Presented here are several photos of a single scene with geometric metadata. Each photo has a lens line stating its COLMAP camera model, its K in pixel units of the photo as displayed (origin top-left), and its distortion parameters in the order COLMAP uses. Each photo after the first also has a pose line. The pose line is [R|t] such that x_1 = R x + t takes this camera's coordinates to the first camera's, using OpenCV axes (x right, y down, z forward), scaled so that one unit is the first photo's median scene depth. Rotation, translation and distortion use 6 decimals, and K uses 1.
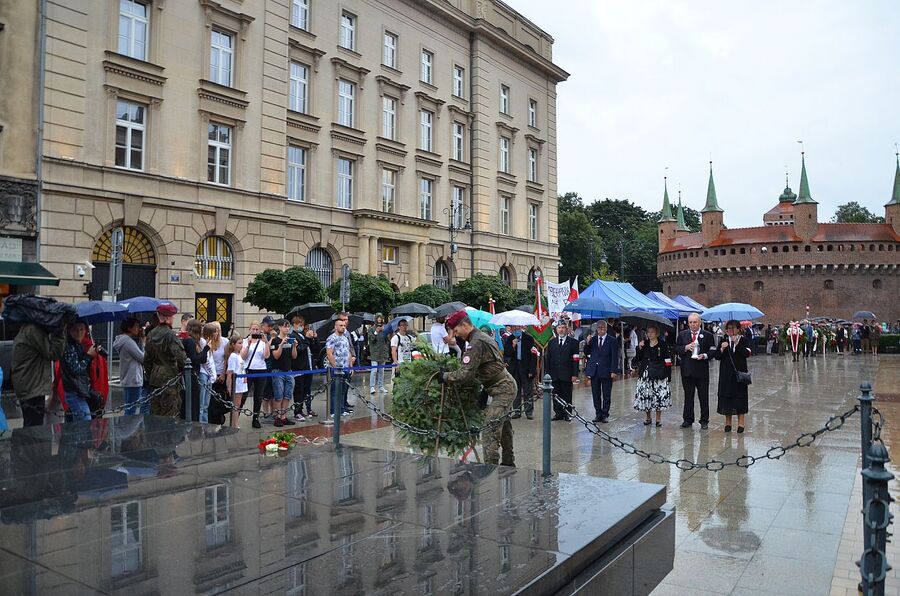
lens RADIAL K [[703.5, 0, 464.1], [0, 703.5, 295.9], [0, 0, 1]] dist [-0.145455, 0.104818]
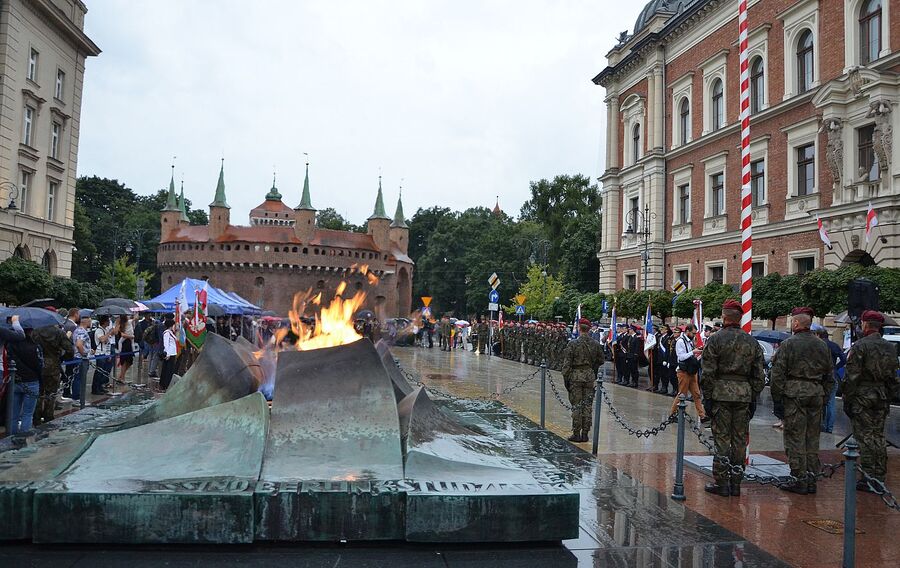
lens RADIAL K [[759.2, 0, 422.6], [0, 759.2, 286.0], [0, 0, 1]] dist [-0.049031, 0.003893]
pose [[0.771668, 0.050700, 0.634002, -0.142875], [-0.054813, 0.998410, -0.013125, -0.007227], [-0.633660, -0.024624, 0.773220, -0.084706]]
